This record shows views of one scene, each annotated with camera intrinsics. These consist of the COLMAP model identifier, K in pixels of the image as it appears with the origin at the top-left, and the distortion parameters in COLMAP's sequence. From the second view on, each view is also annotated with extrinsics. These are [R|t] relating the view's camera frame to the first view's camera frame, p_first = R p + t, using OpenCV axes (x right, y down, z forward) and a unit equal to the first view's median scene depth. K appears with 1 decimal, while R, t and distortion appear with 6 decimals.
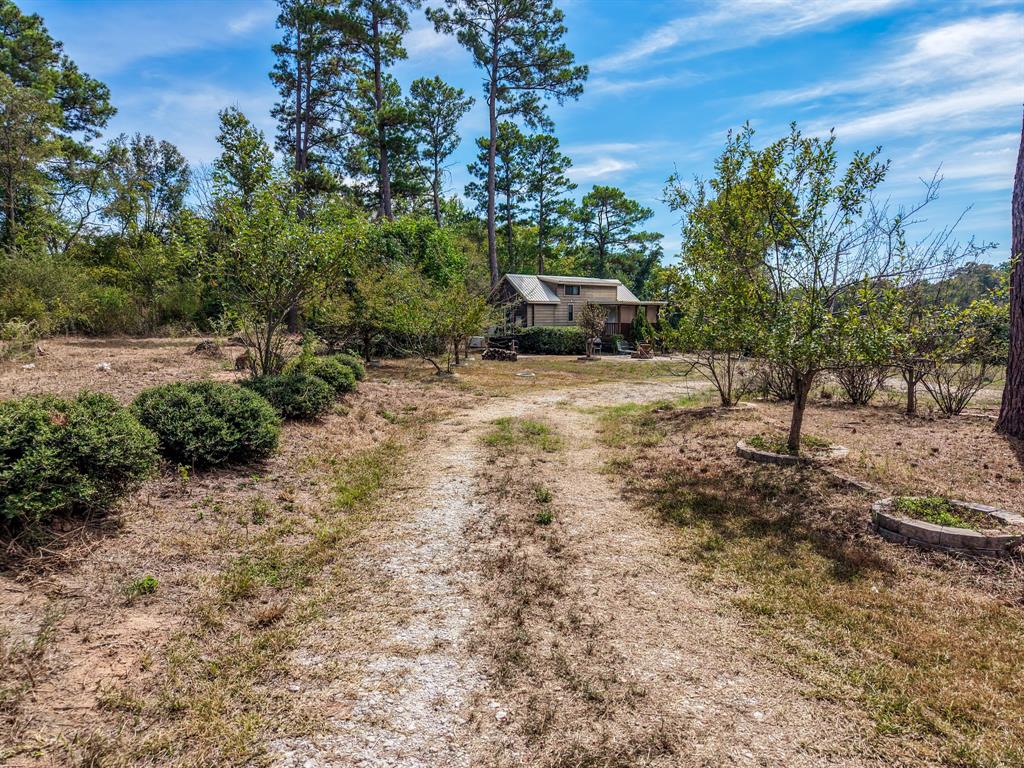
lens RADIAL K [[715.6, 0, 511.6], [0, 715.6, 384.5], [0, 0, 1]] dist [0.006894, 0.003865]
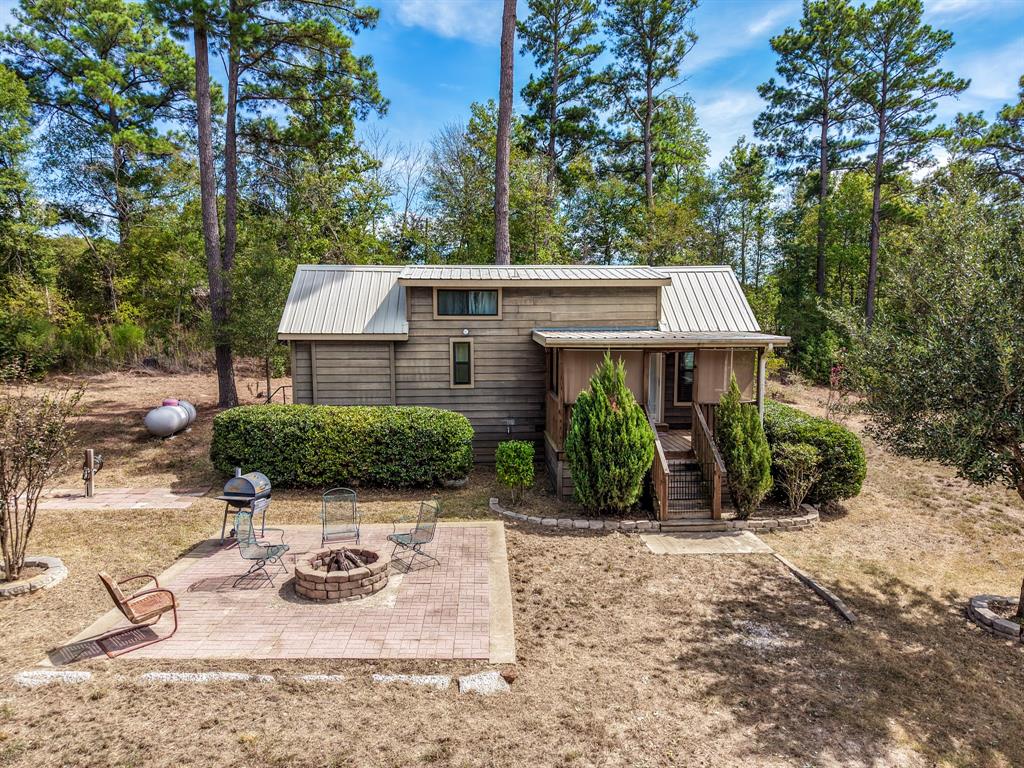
lens RADIAL K [[634.4, 0, 511.7], [0, 634.4, 383.1], [0, 0, 1]] dist [-0.003055, -0.001681]
pose [[0.736847, 0.090020, -0.670039, 0.322213], [-0.065153, 0.995938, 0.062156, -0.111555], [0.672913, -0.002145, 0.739719, 0.769112]]
